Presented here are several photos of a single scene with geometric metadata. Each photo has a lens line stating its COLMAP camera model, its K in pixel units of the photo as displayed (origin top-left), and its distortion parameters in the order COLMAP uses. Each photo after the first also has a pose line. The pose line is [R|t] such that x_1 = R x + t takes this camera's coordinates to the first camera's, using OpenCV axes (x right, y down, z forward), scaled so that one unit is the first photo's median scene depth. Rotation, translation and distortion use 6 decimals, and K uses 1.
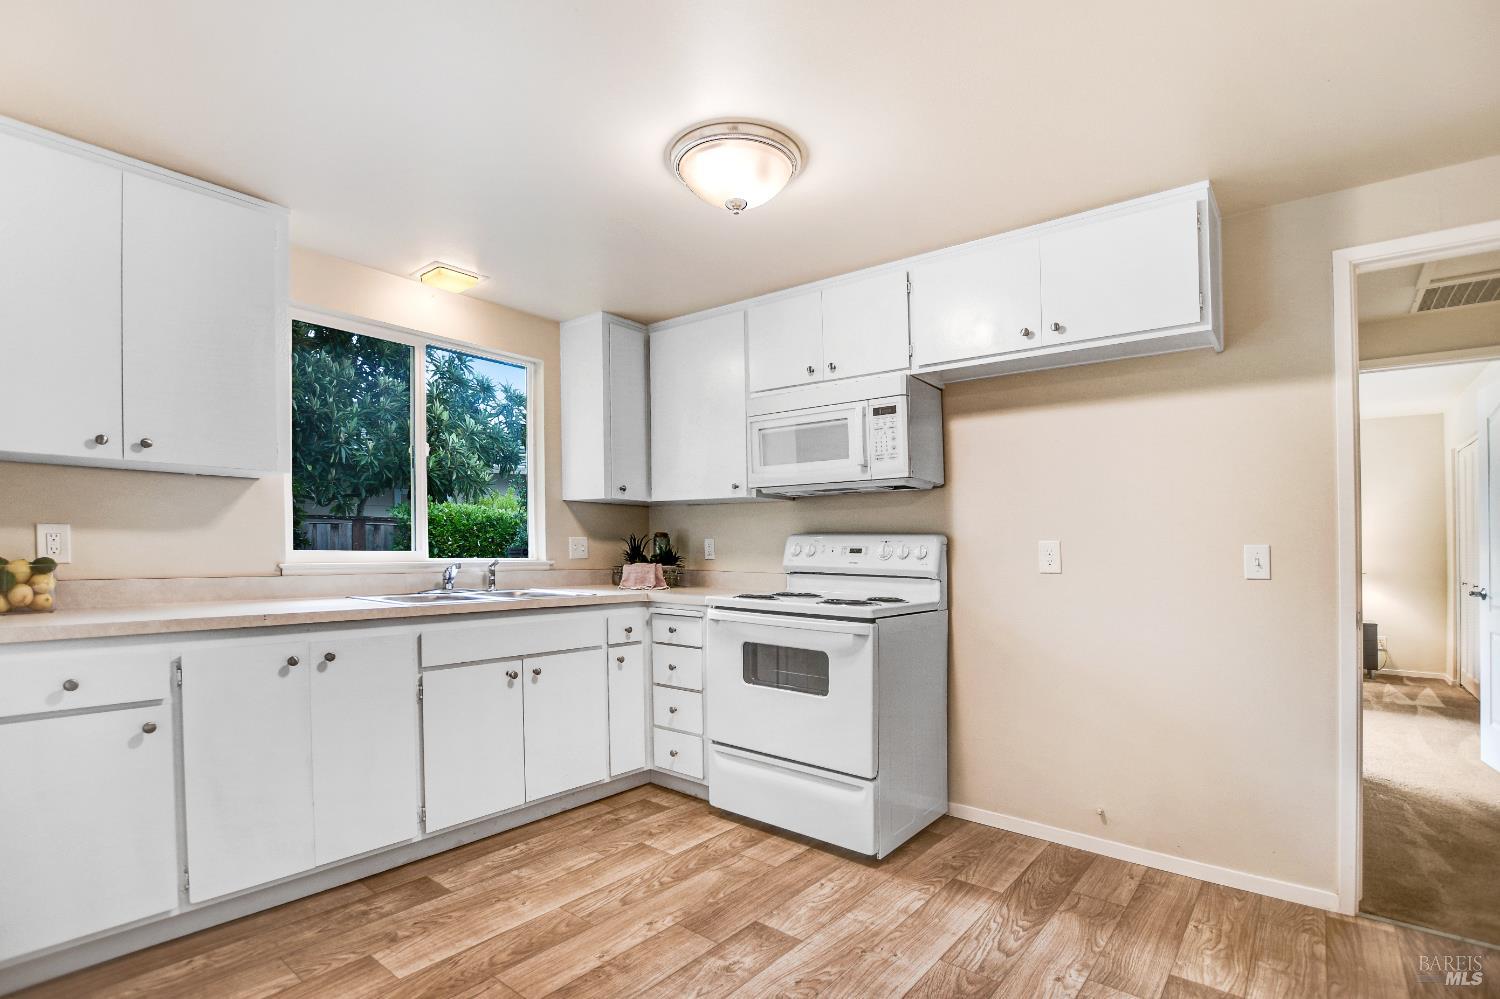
lens RADIAL K [[689.9, 0, 765.7], [0, 689.9, 553.9], [0, 0, 1]] dist [-0.029762, -0.000410]
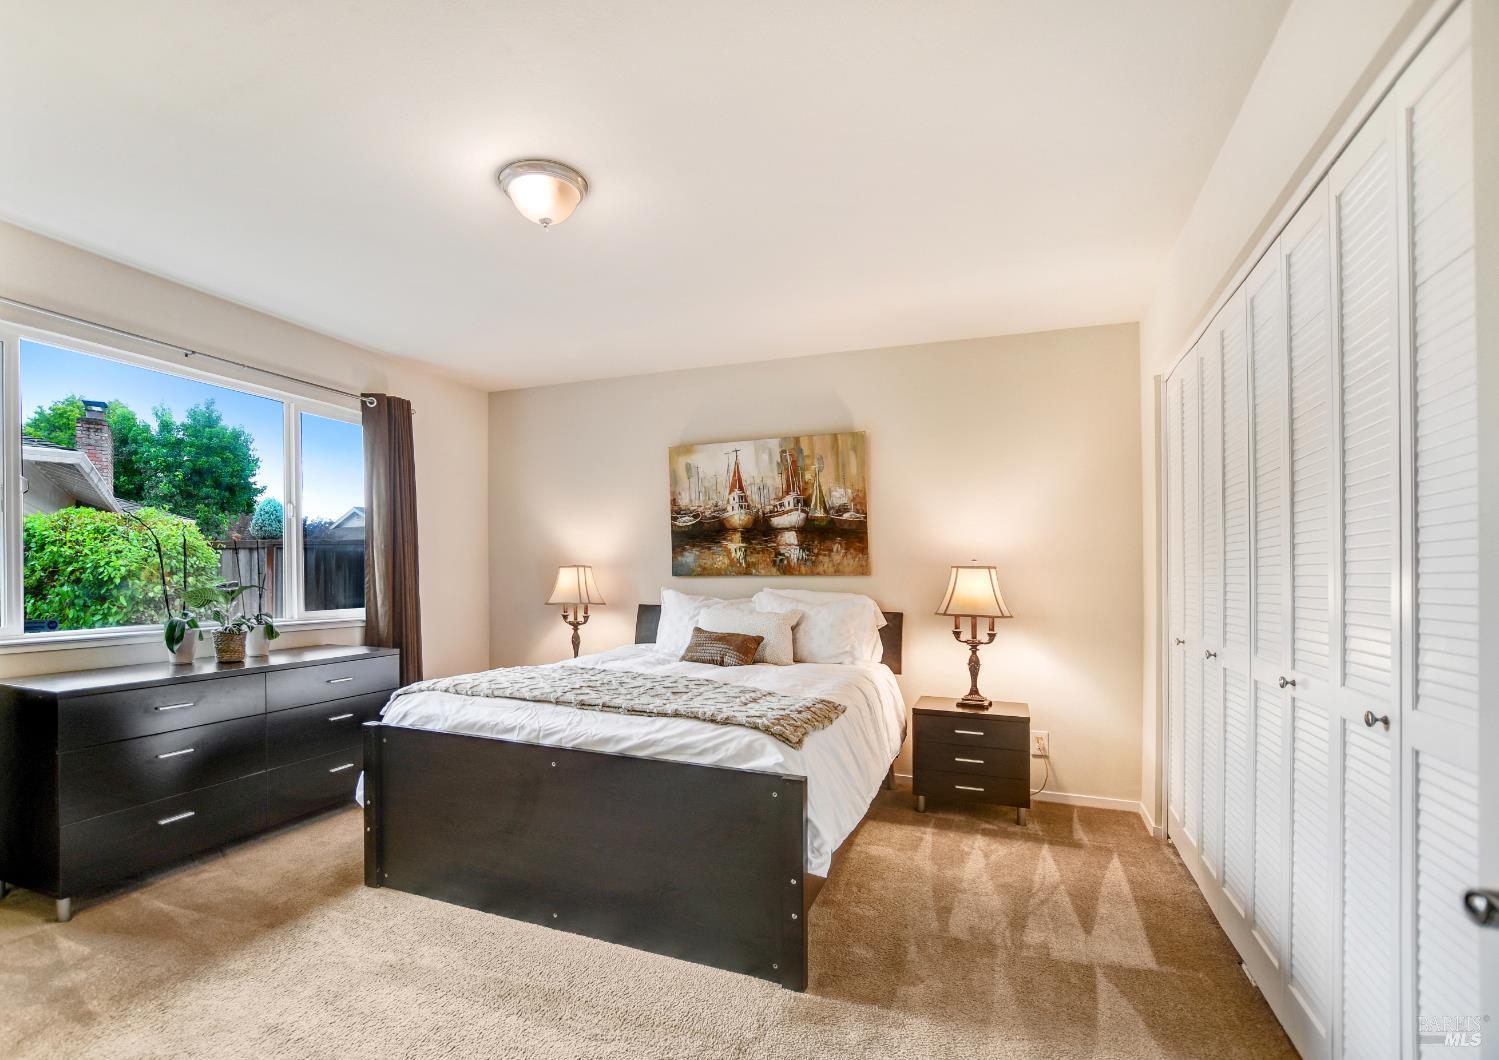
lens RADIAL K [[678.2, 0, 751.6], [0, 678.2, 594.3], [0, 0, 1]] dist [-0.012461, -0.000209]
pose [[0.954882, -0.009518, 0.296831, 0.855623], [0.004564, 0.999839, 0.017378, 0.001076], [-0.296949, -0.015239, 0.954772, 0.881952]]
